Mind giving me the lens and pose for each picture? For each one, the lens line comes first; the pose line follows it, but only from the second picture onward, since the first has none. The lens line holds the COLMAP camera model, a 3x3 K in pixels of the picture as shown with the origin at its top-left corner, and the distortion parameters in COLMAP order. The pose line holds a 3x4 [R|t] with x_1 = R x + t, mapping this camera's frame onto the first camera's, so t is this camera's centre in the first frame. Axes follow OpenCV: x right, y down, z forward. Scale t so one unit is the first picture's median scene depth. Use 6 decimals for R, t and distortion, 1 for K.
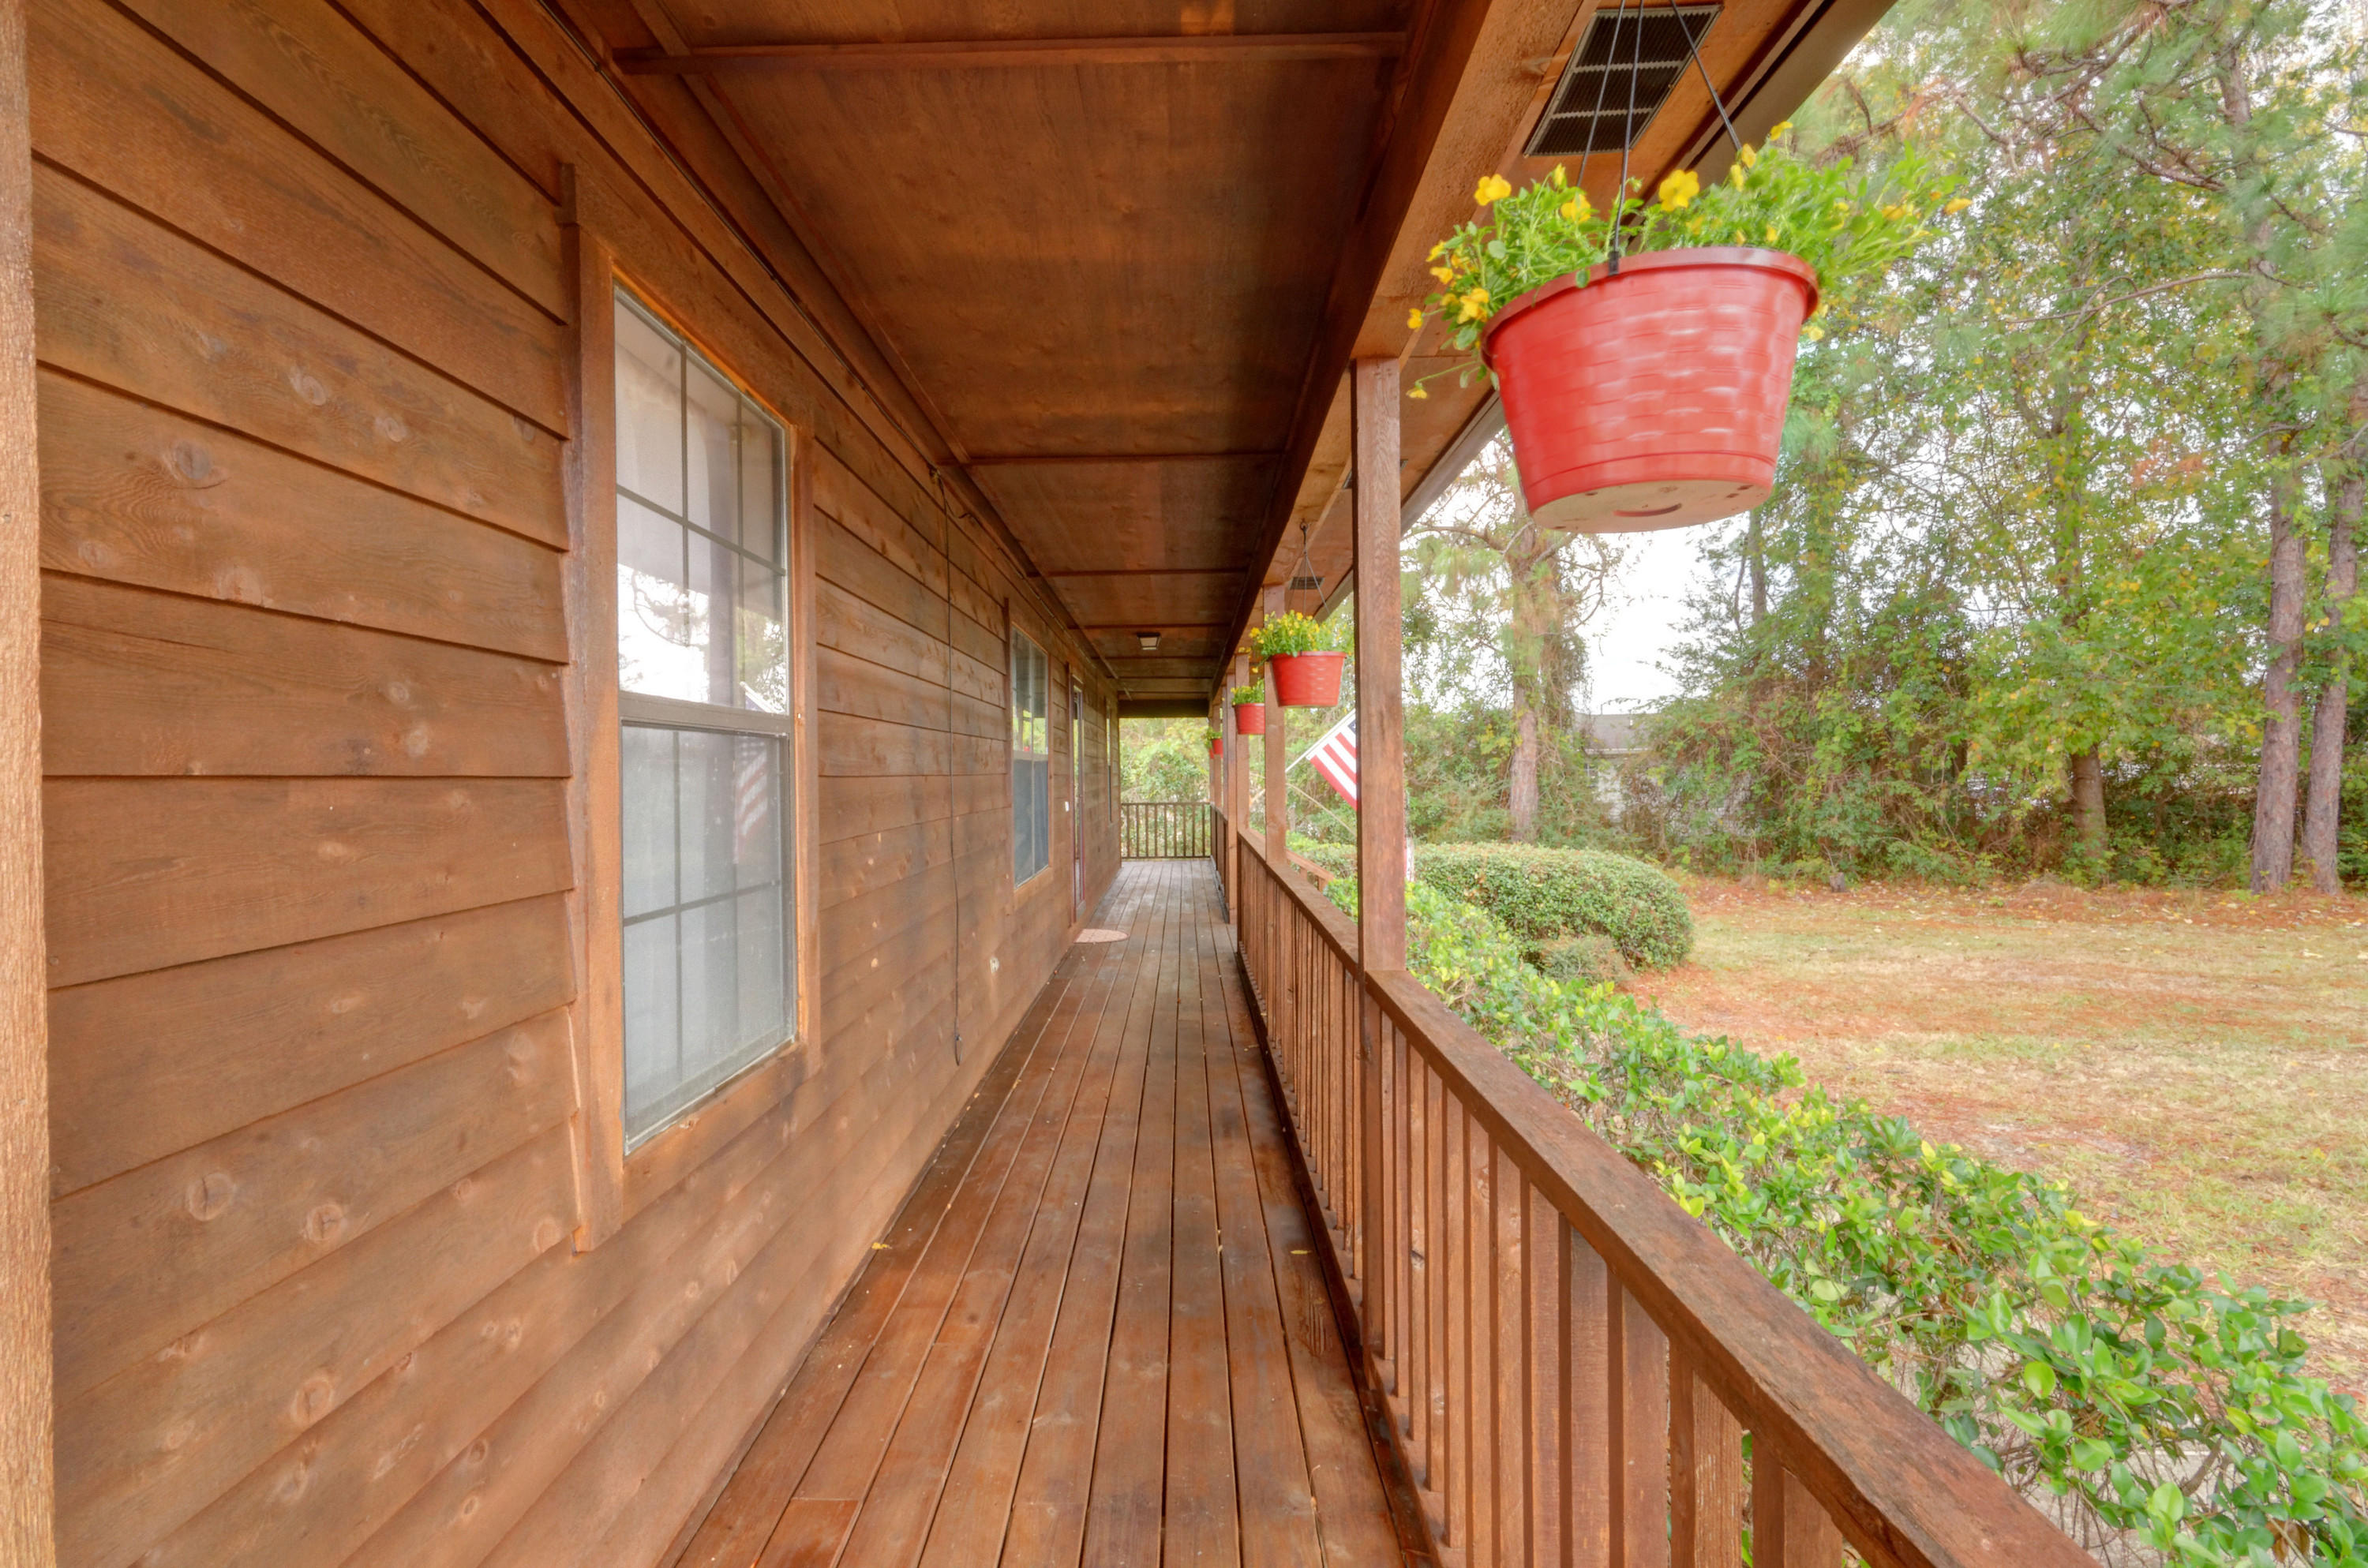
lens RADIAL K [[1128.2, 0, 1181.9], [0, 1128.2, 780.7], [0, 0, 1]] dist [-0.000459, 0.000693]
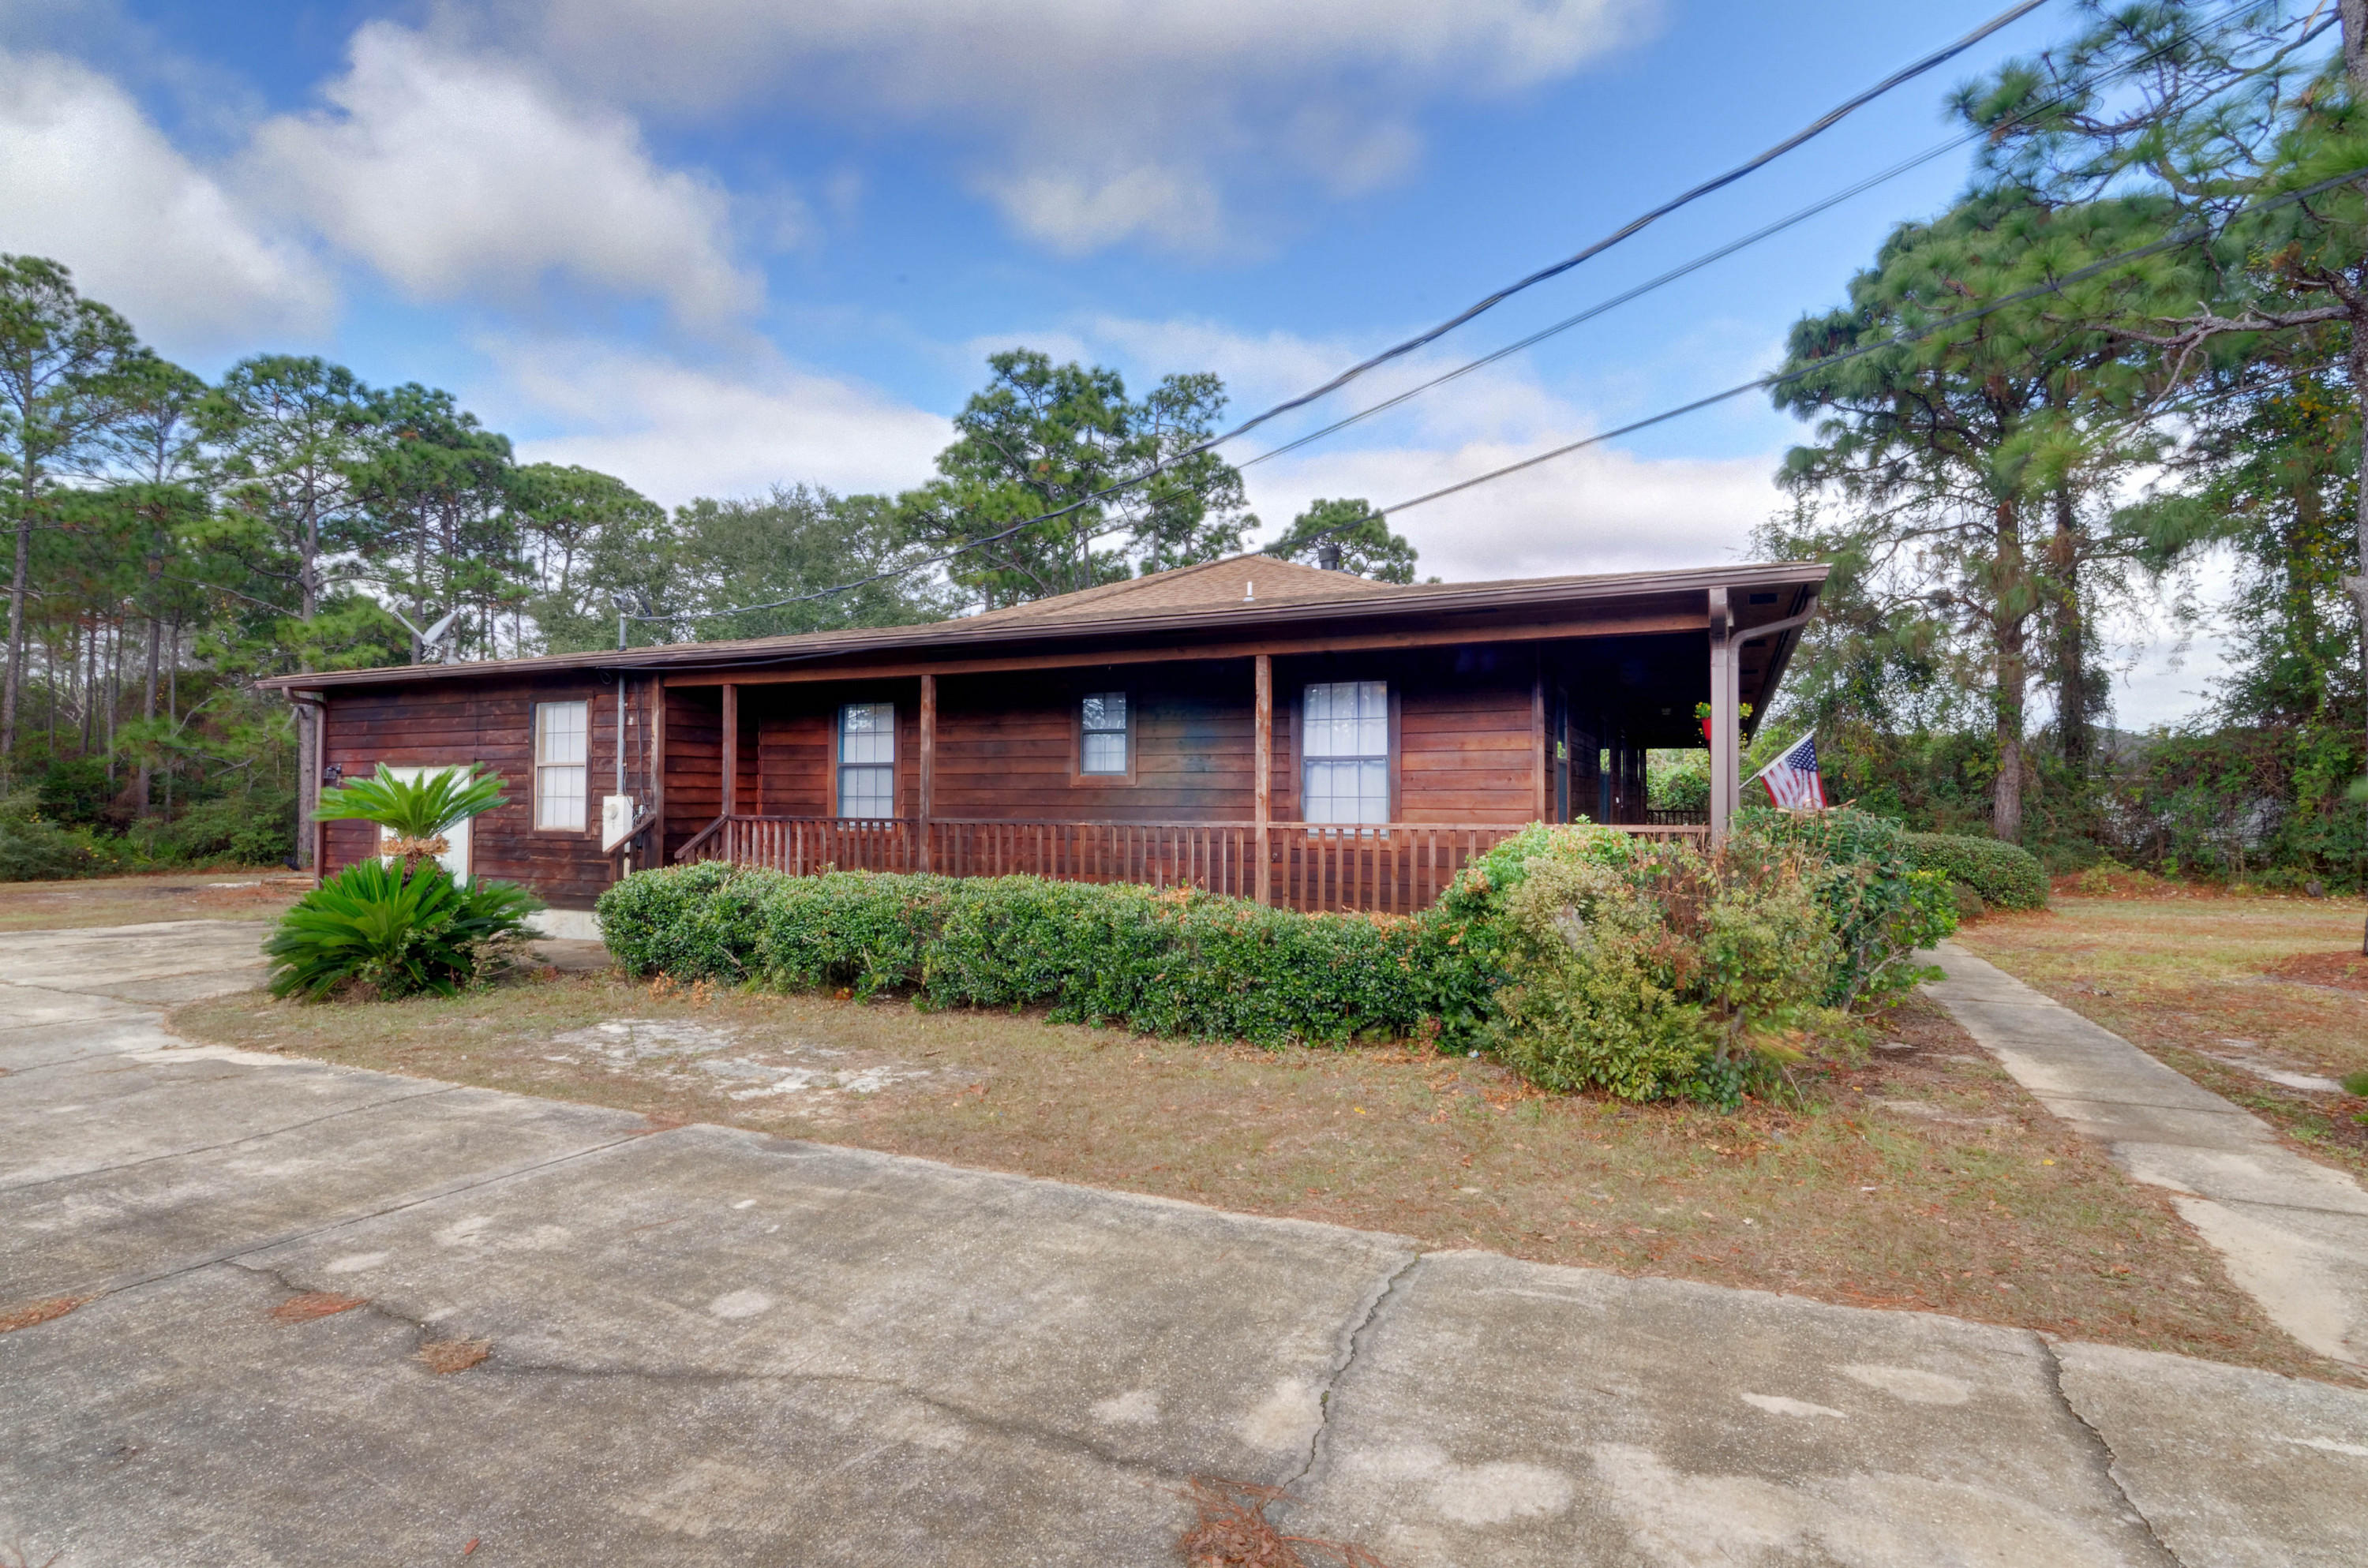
lens RADIAL K [[1140.4, 0, 1190.6], [0, 1140.4, 797.2], [0, 0, 1]] dist [0.006170, 0.004018]
pose [[0.911068, 0.015734, -0.411956, 0.011148], [-0.017378, 0.999849, -0.000246, 0.013309], [0.411890, 0.007383, 0.911204, -0.481390]]
